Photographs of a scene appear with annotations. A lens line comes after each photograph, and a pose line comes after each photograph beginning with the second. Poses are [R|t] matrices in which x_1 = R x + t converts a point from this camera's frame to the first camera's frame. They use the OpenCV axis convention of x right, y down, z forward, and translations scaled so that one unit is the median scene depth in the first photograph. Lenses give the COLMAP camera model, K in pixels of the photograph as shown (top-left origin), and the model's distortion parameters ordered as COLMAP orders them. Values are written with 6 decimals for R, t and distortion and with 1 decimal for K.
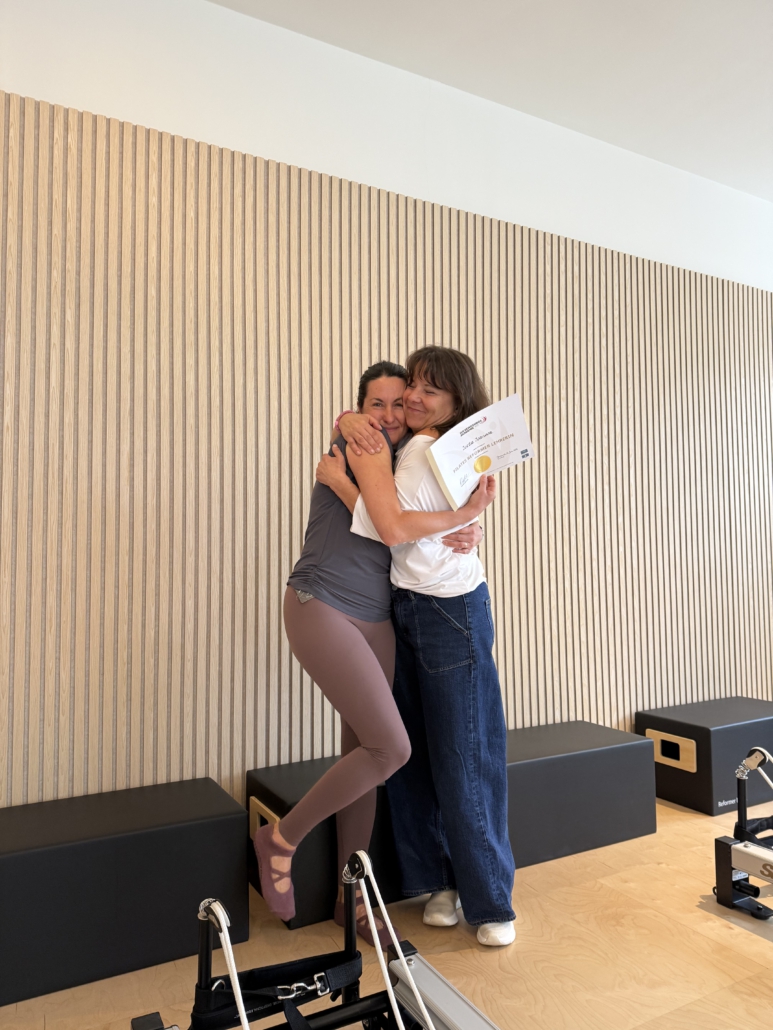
lens RADIAL K [[720.0, 0, 387.6], [0, 720.0, 518.5], [0, 0, 1]] dist [0.025654, -0.047041]
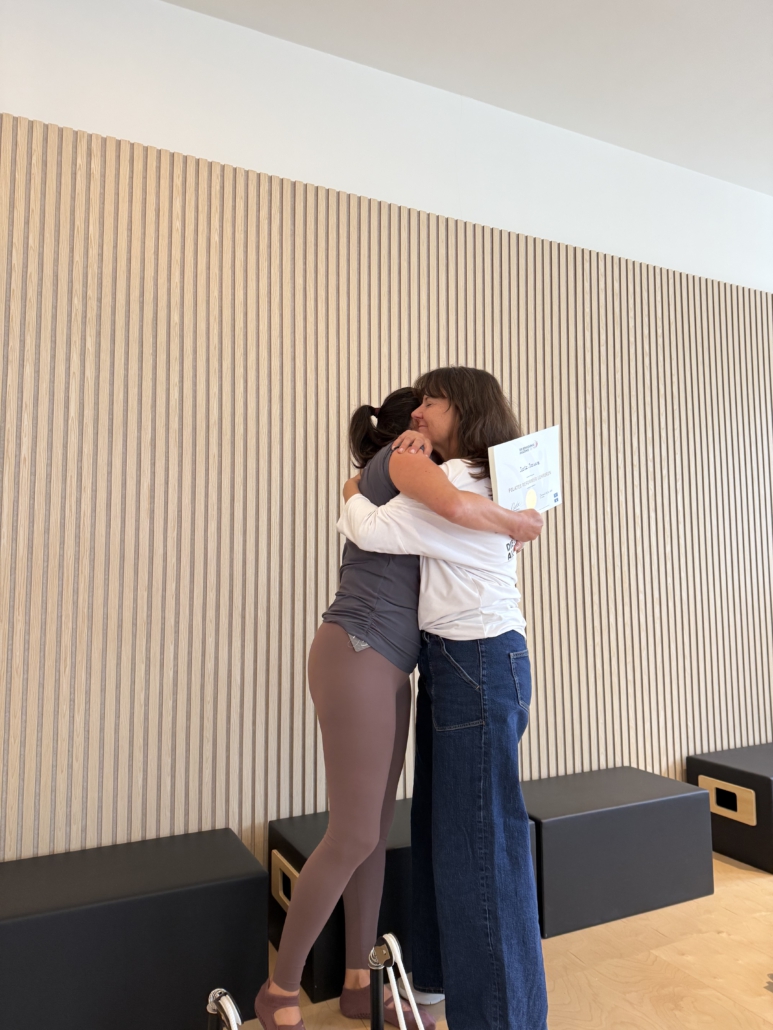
lens RADIAL K [[722.2, 0, 381.9], [0, 722.2, 510.3], [0, 0, 1]] dist [0.001148, -0.011961]
pose [[0.998593, -0.002177, -0.052987, 0.002013], [0.000282, 0.999361, -0.035746, -0.020450], [0.053031, 0.035681, 0.997955, 0.056118]]
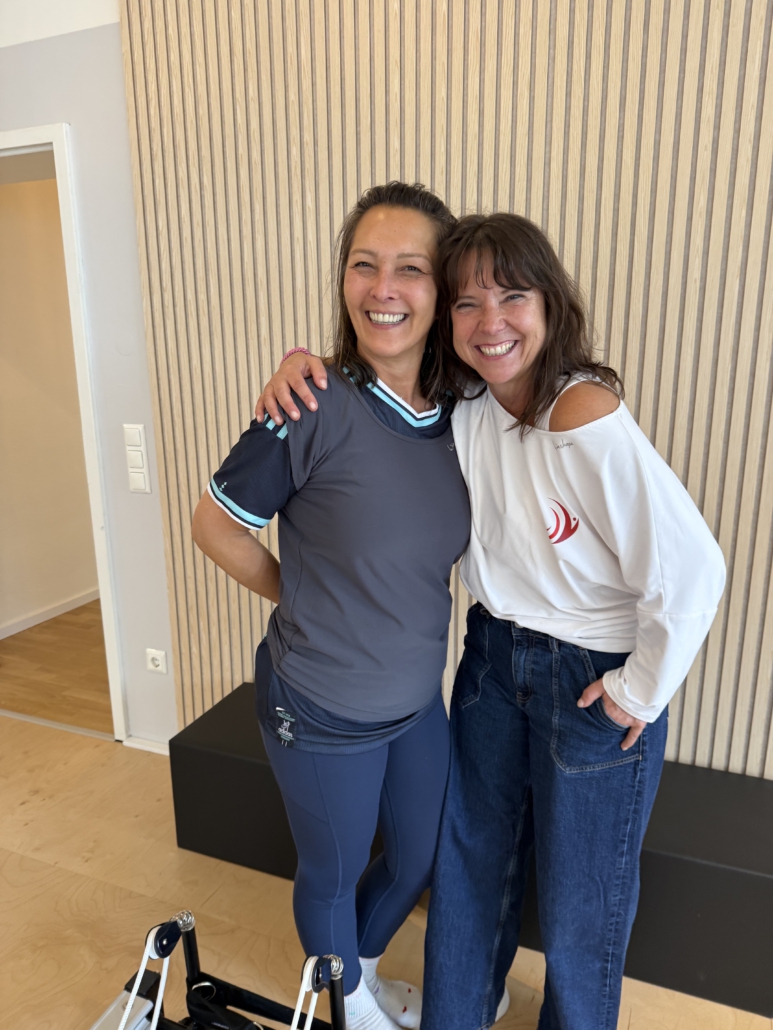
lens RADIAL K [[720.0, 0, 387.6], [0, 720.0, 518.5], [0, 0, 1]] dist [0.025654, -0.047041]
pose [[0.634946, 0.192420, -0.748210, 0.320865], [0.041302, 0.958646, 0.281588, -0.142649], [0.771452, -0.209696, 0.600741, 0.434652]]
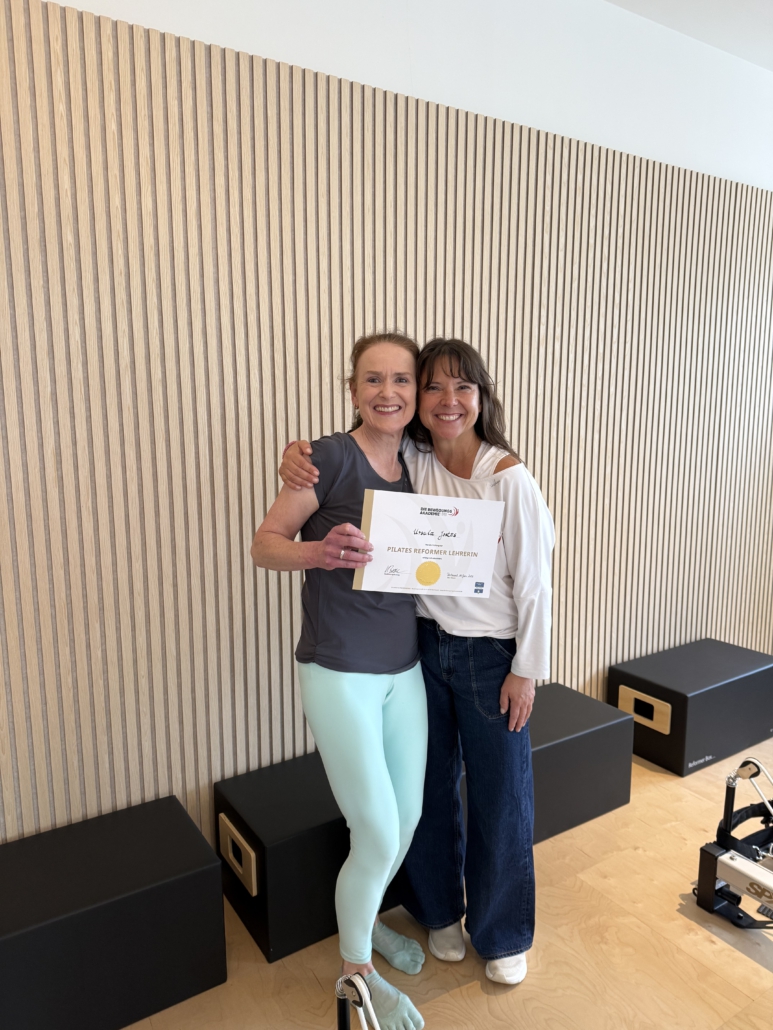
lens RADIAL K [[722.2, 0, 381.9], [0, 722.2, 510.3], [0, 0, 1]] dist [0.001148, -0.011961]
pose [[0.997566, -0.004803, 0.069558, -0.041665], [-0.009673, 0.978443, 0.206289, -0.184592], [-0.069049, -0.206460, 0.976016, 0.149163]]
